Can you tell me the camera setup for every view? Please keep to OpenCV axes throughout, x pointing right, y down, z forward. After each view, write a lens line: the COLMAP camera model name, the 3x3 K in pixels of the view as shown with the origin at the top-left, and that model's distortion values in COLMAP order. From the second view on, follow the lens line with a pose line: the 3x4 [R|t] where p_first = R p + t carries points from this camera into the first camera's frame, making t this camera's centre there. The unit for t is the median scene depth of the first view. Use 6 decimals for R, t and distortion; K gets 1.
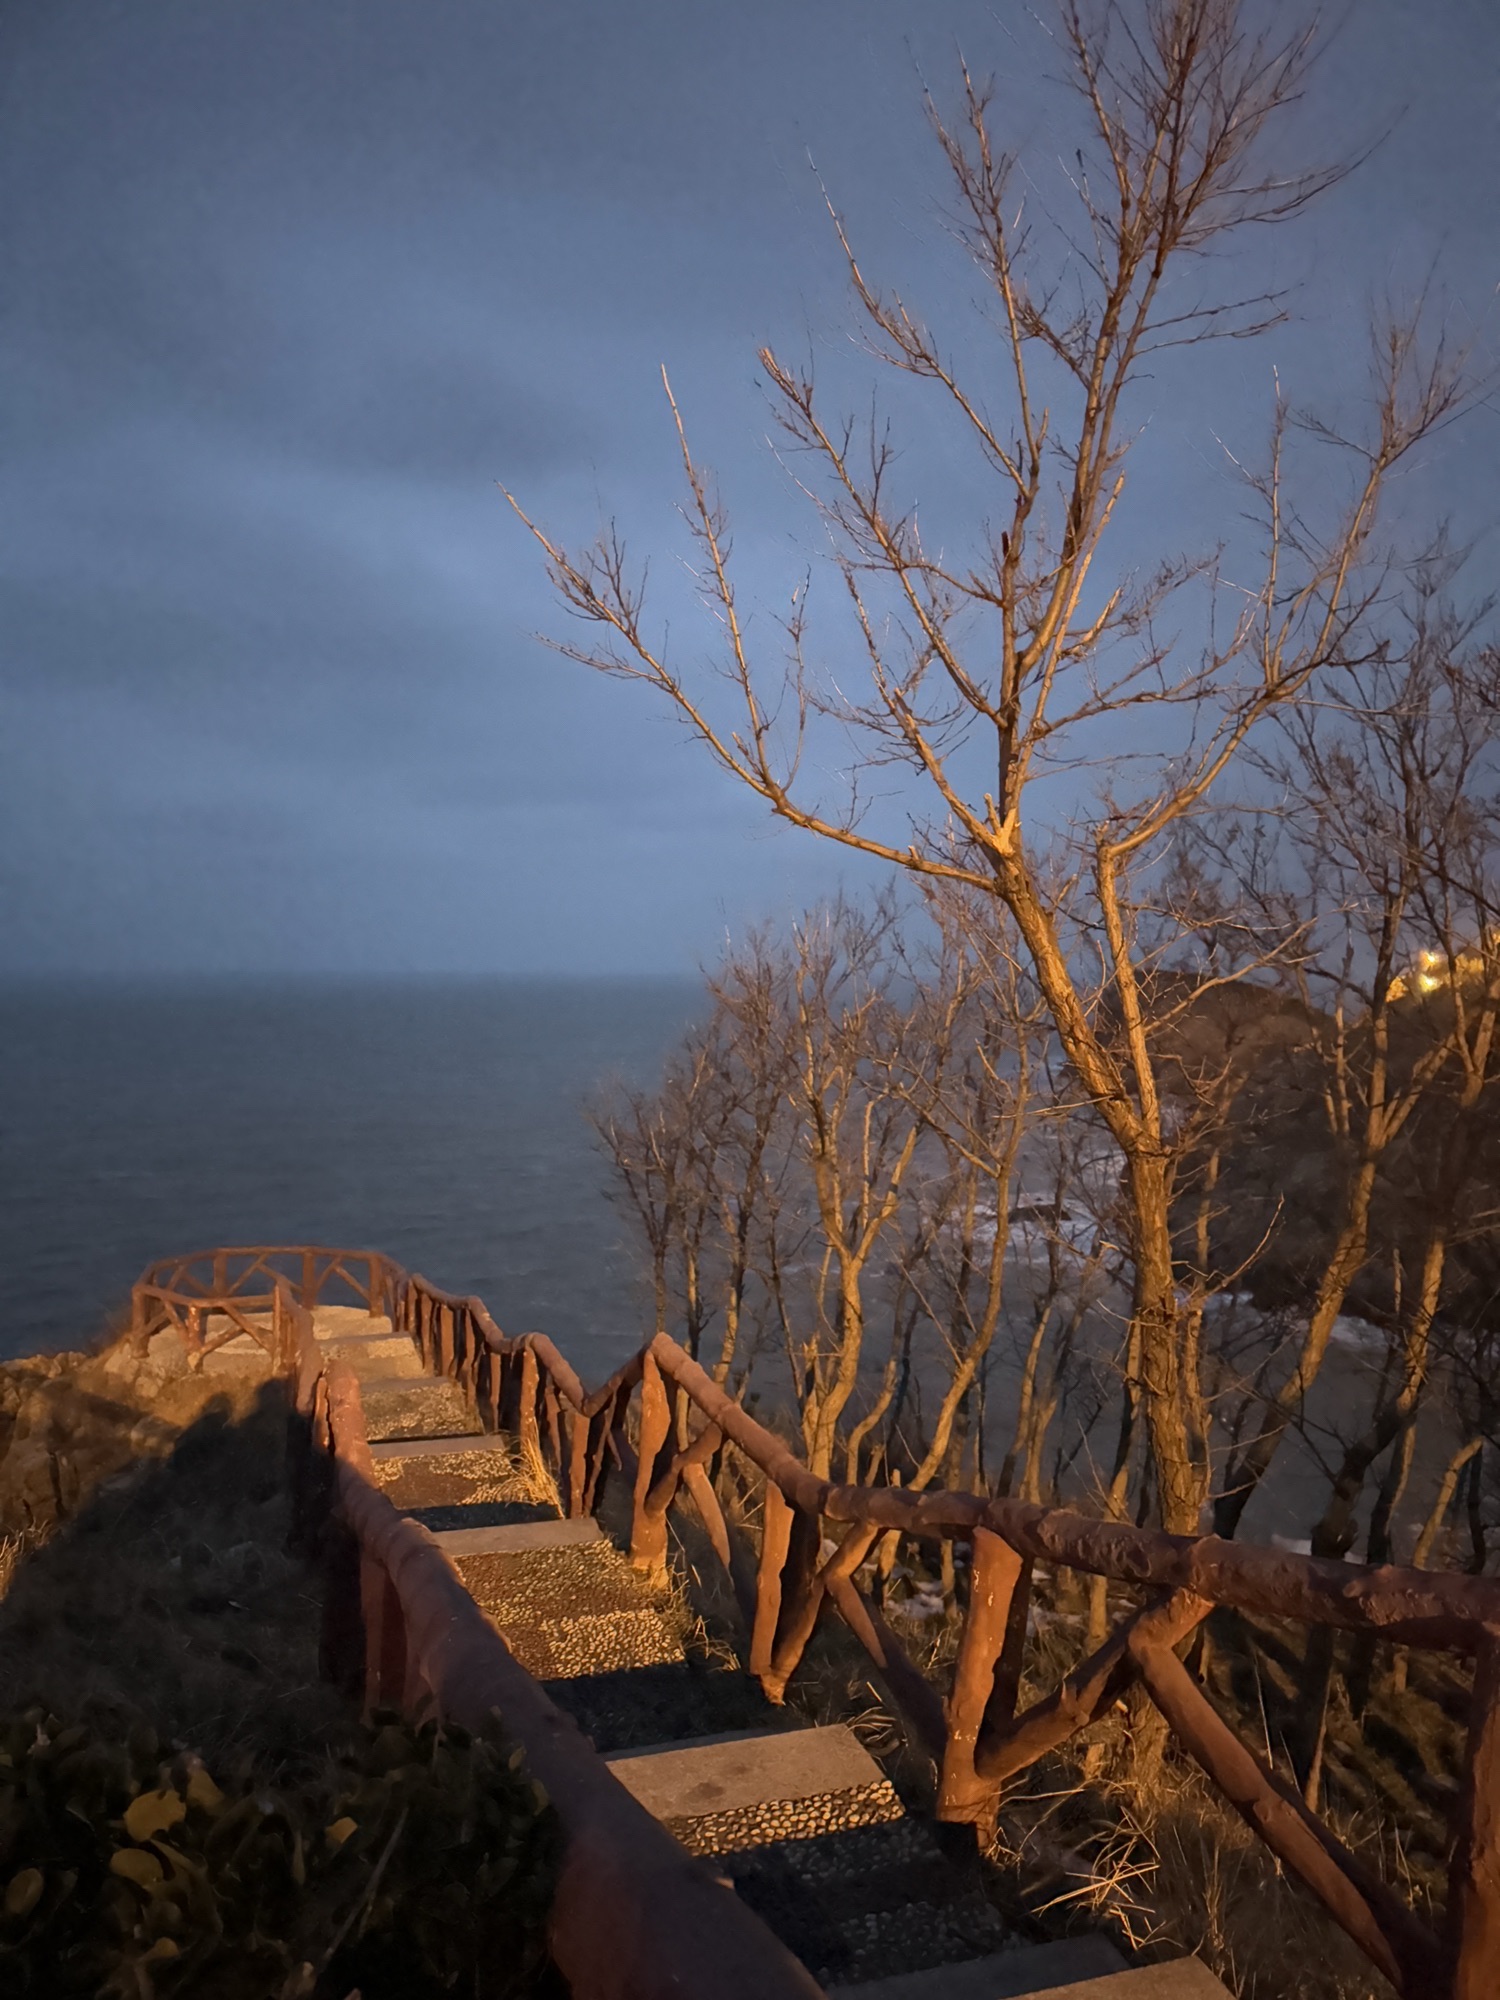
lens RADIAL K [[1316.5, 0, 750.0], [0, 1316.5, 1000.0], [0, 0, 1]] dist [0.007342, -0.038567]
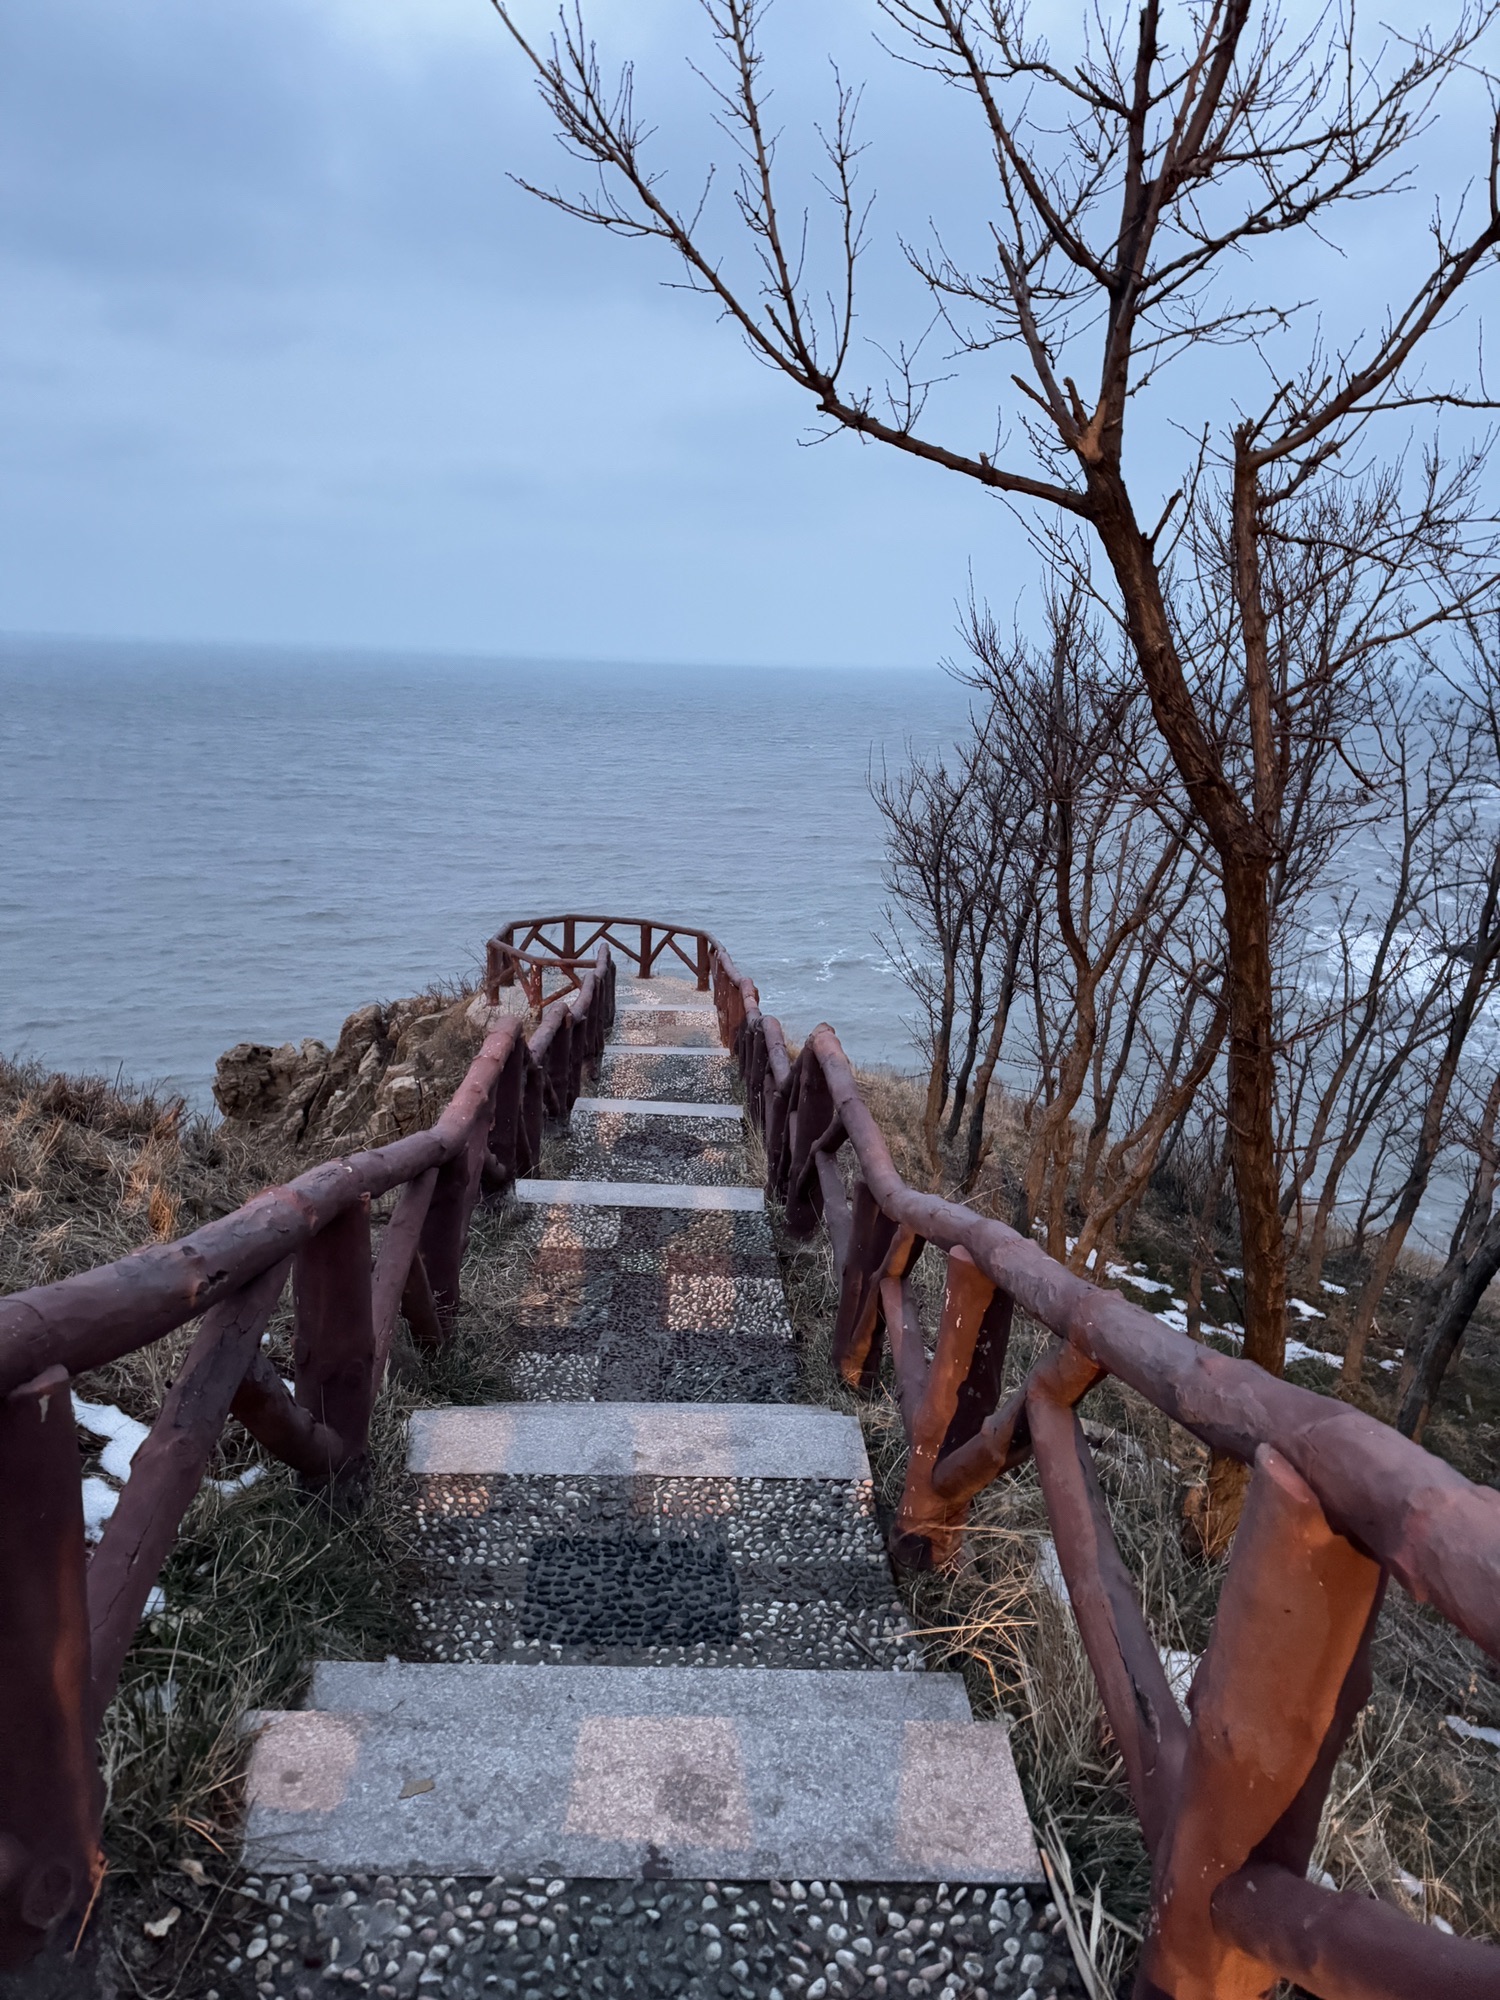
lens RADIAL K [[1316.5, 0, 750.0], [0, 1316.5, 1000.0], [0, 0, 1]] dist [0.007342, -0.038567]
pose [[0.968110, 0.093998, -0.232221, 0.205096], [-0.038796, 0.972011, 0.231711, 0.028553], [0.247502, -0.215313, 0.944660, 0.130832]]
